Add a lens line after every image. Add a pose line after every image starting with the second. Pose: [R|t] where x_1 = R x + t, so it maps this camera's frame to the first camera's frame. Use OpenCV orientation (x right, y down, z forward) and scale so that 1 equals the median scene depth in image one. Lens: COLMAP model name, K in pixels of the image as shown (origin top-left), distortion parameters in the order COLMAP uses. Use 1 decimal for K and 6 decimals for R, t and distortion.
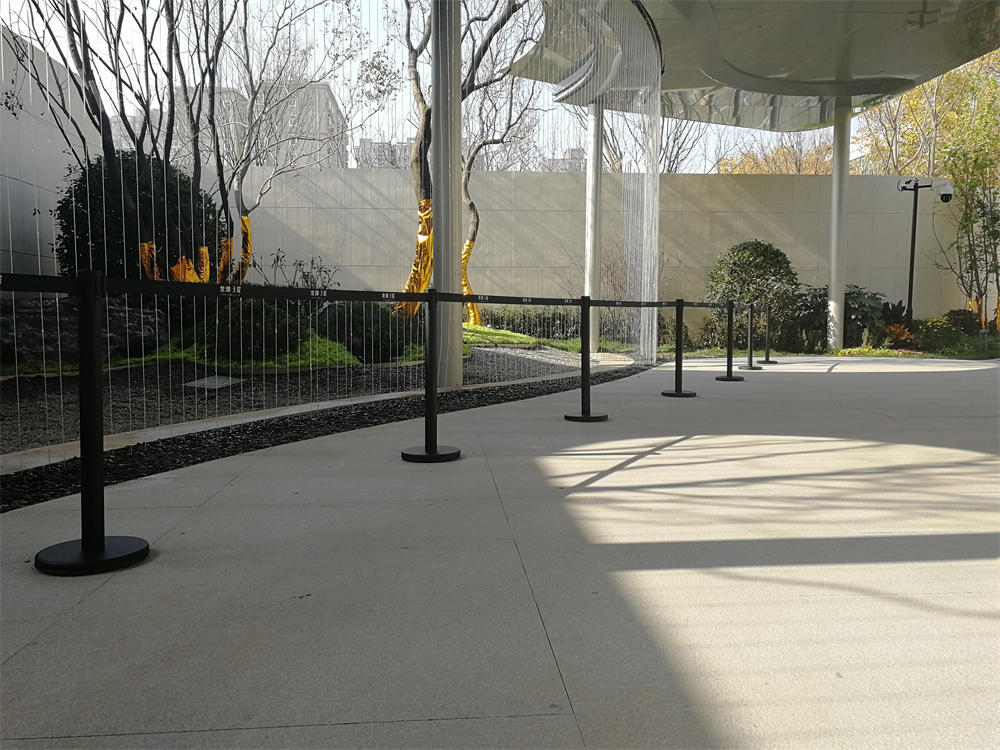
lens RADIAL K [[801.2, 0, 499.5], [0, 801.2, 371.7], [0, 0, 1]] dist [0.009043, -0.000992]
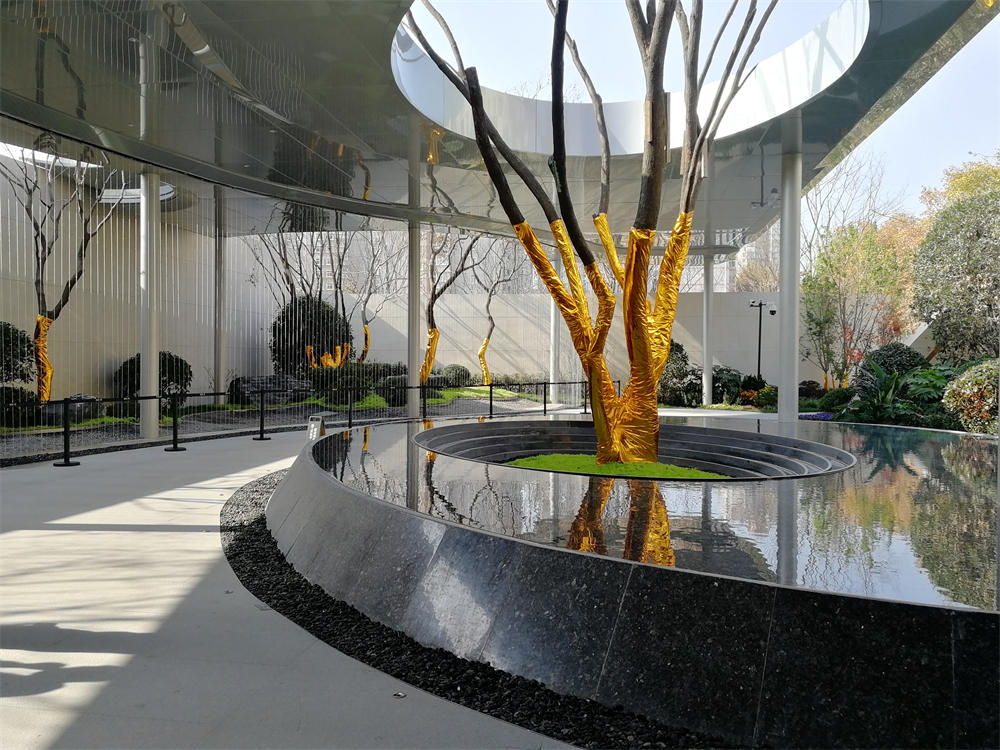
lens RADIAL K [[801.2, 0, 499.5], [0, 801.2, 371.7], [0, 0, 1]] dist [0.009043, -0.000992]
pose [[0.979292, 0.004742, -0.202398, 0.344220], [-0.018768, 0.997547, -0.067439, 0.022091], [0.201582, 0.069842, 0.976978, -0.680674]]
